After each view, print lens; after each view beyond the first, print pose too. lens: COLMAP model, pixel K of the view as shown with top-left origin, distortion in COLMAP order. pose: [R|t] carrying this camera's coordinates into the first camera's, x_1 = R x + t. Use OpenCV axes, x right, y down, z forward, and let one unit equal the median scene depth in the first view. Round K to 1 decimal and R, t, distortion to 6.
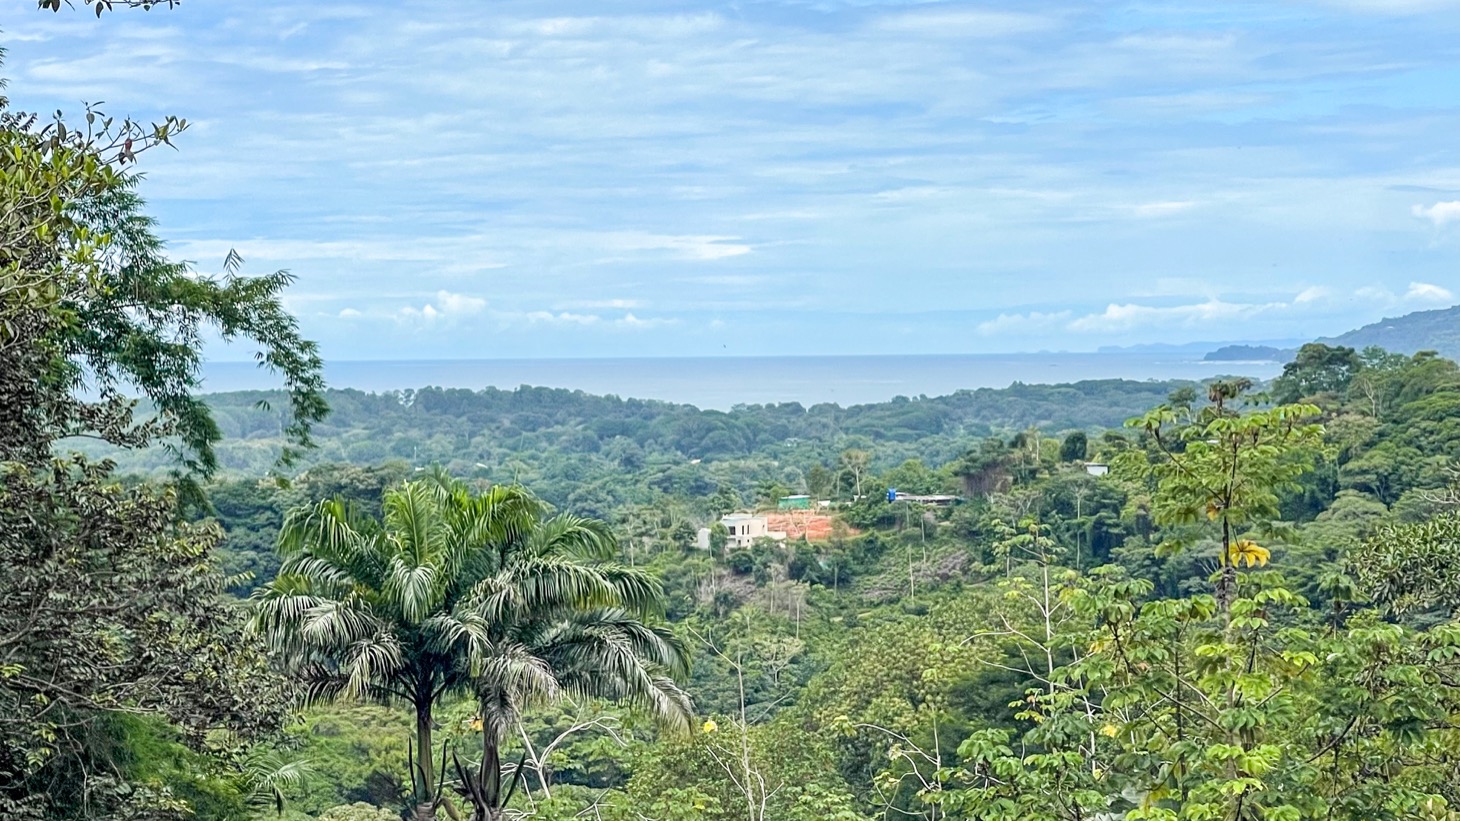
lens RADIAL K [[4043.0, 0, 732.3], [0, 4043.0, 405.9], [0, 0, 1]] dist [0.205966, 0.000000]
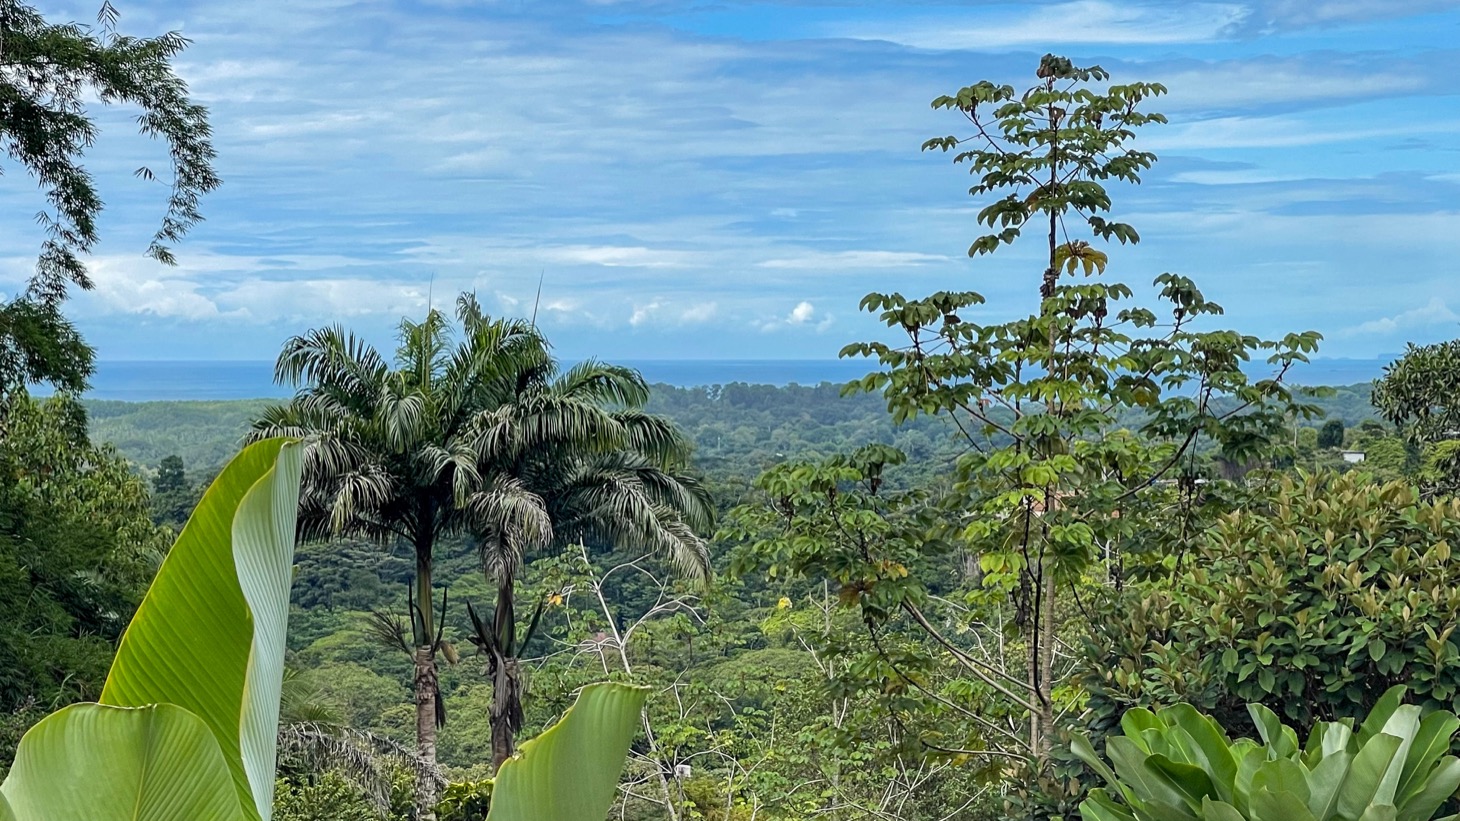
lens RADIAL K [[3711.7, 0, 728.4], [0, 3711.7, 411.1], [0, 0, 1]] dist [0.299583, 0.000000]
pose [[0.995785, 0.009828, -0.091185, 0.077542], [-0.010327, 0.999934, -0.004997, 0.046028], [0.091130, 0.005917, 0.995821, 0.124021]]
